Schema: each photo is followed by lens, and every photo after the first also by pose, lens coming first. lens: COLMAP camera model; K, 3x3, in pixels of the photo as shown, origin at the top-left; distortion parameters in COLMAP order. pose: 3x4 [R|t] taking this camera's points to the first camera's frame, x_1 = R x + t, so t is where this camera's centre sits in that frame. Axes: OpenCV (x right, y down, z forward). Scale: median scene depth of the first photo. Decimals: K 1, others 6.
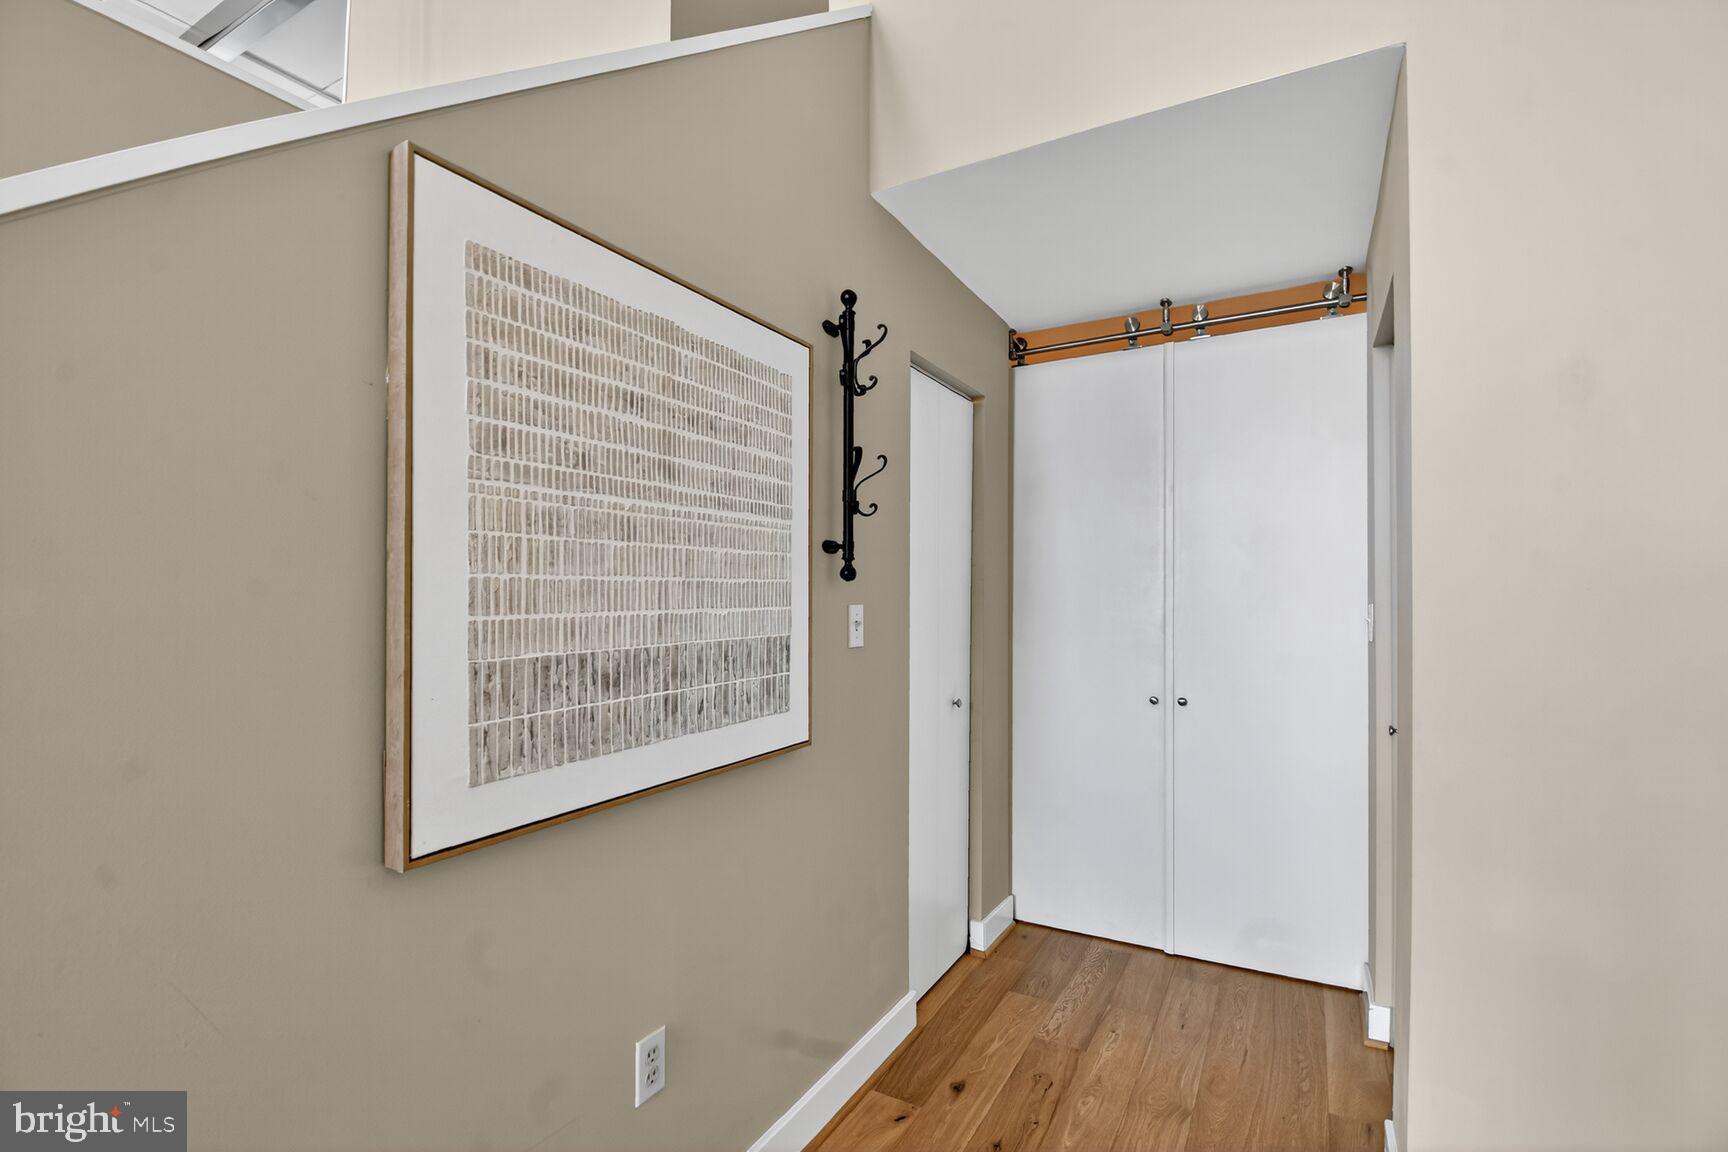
lens RADIAL K [[797.2, 0, 866.4], [0, 797.2, 587.6], [0, 0, 1]] dist [-0.016608, -0.005858]
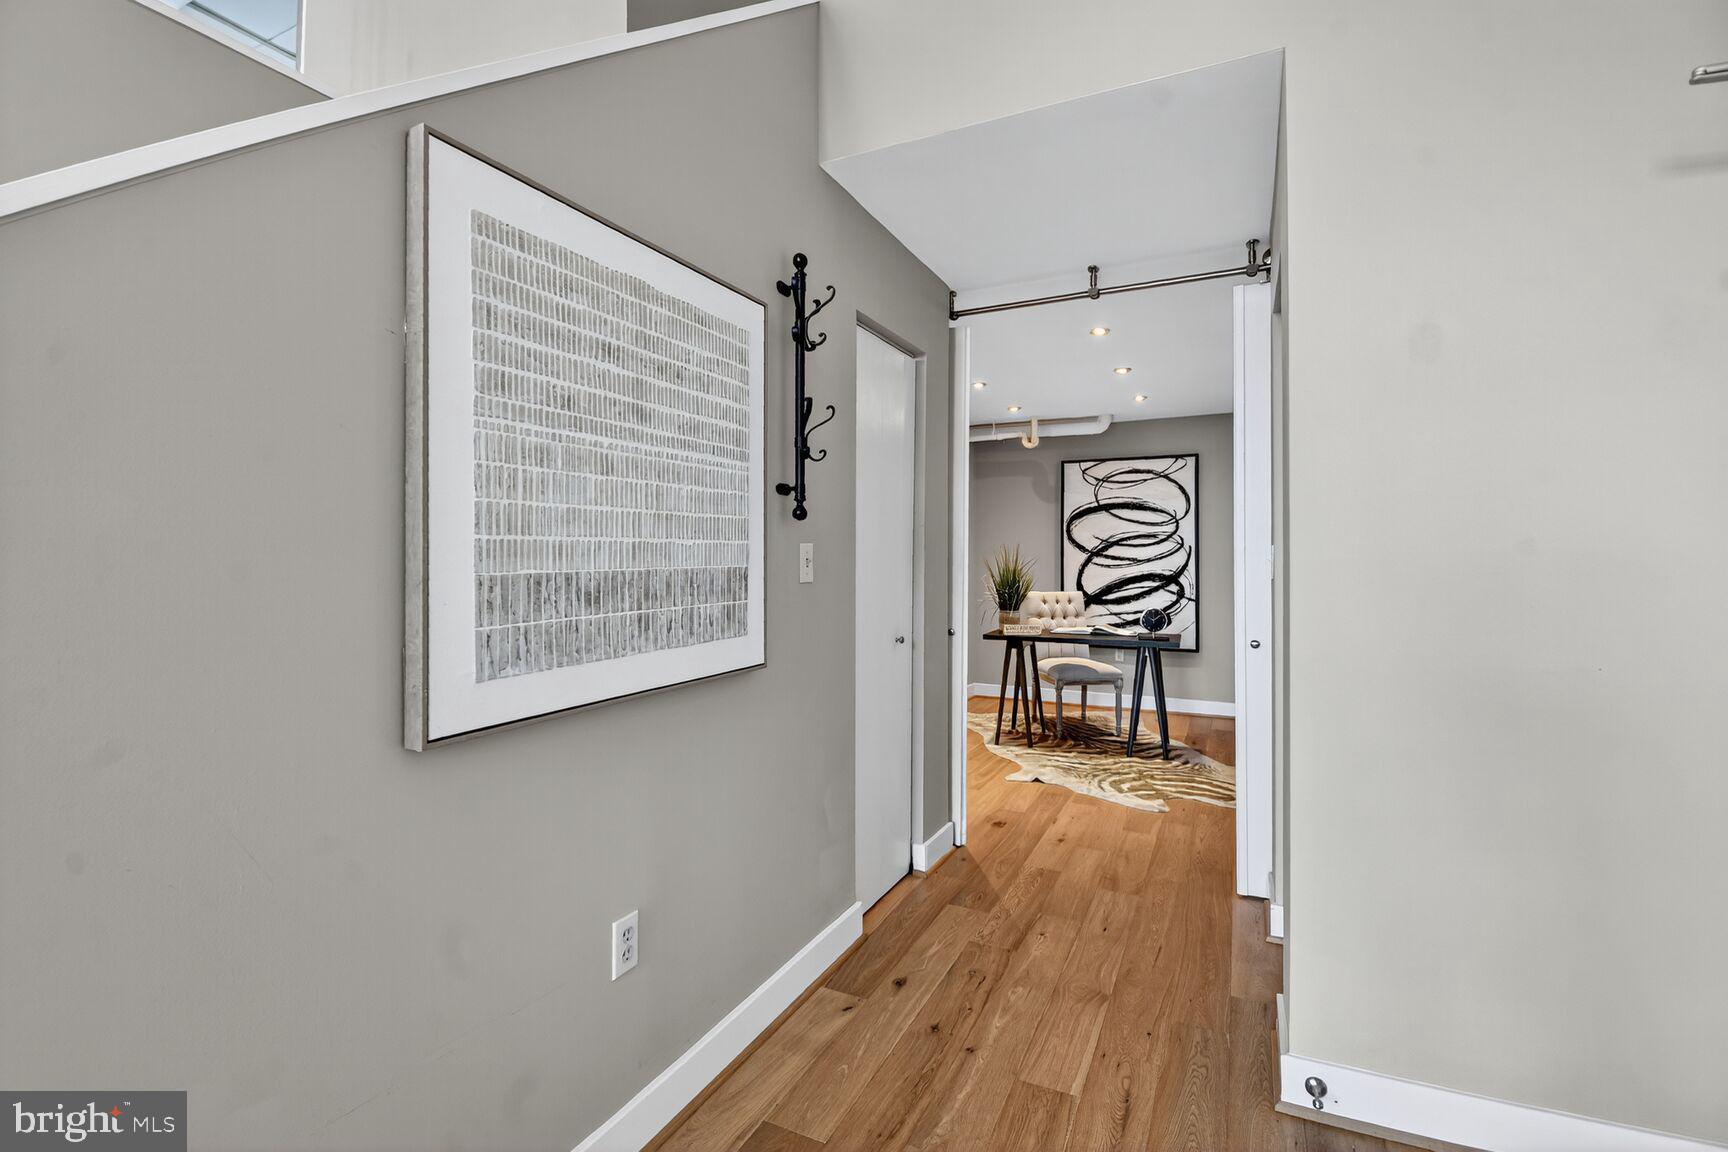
lens RADIAL K [[797.2, 0, 847.9], [0, 797.2, 553.0], [0, 0, 1]] dist [-0.016608, -0.005858]
pose [[0.999081, -0.000493, 0.042860, -0.005027], [0.000206, 0.999977, 0.006714, 0.038374], [-0.042862, -0.006699, 0.999059, -0.125680]]
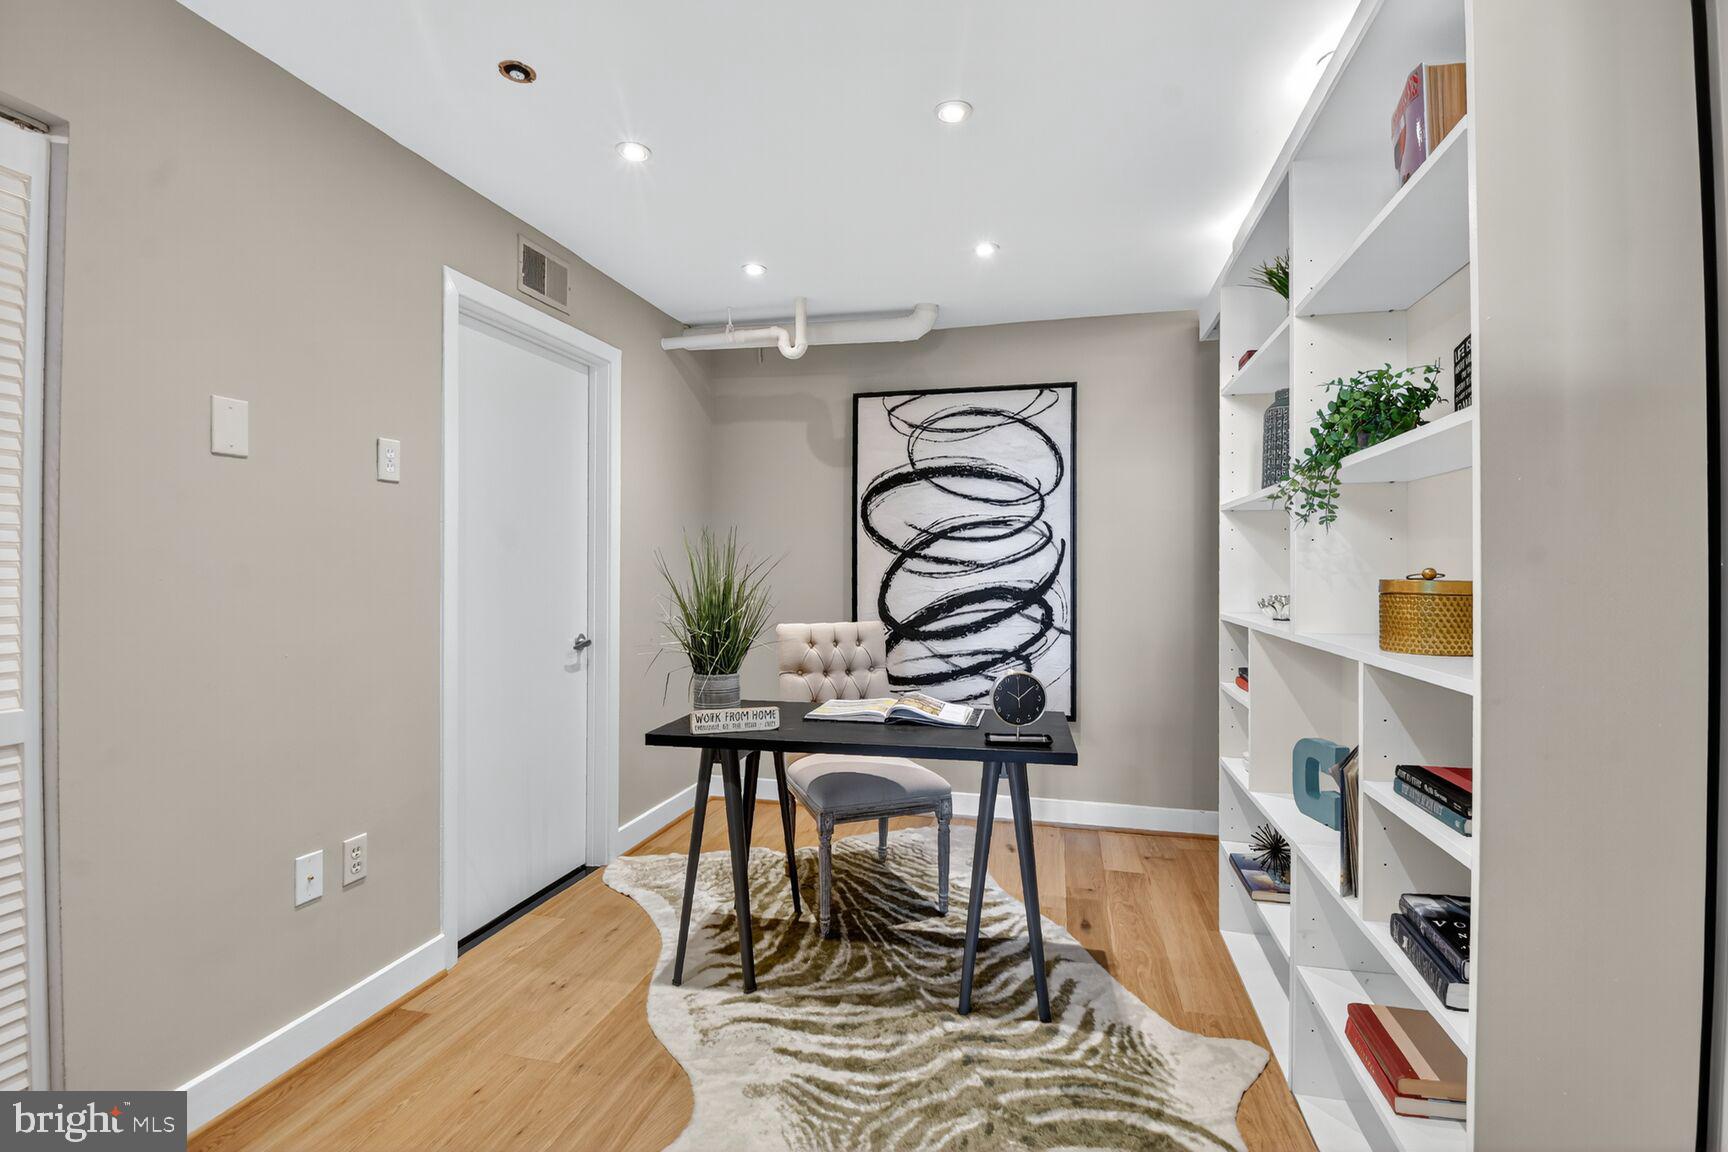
lens RADIAL K [[797.2, 0, 865.9], [0, 797.2, 567.7], [0, 0, 1]] dist [-0.016608, -0.005858]
pose [[0.965330, -0.002278, 0.261023, 0.734667], [-0.002296, 0.999849, 0.017215, 0.074201], [-0.261022, -0.017217, 0.965179, 1.734994]]
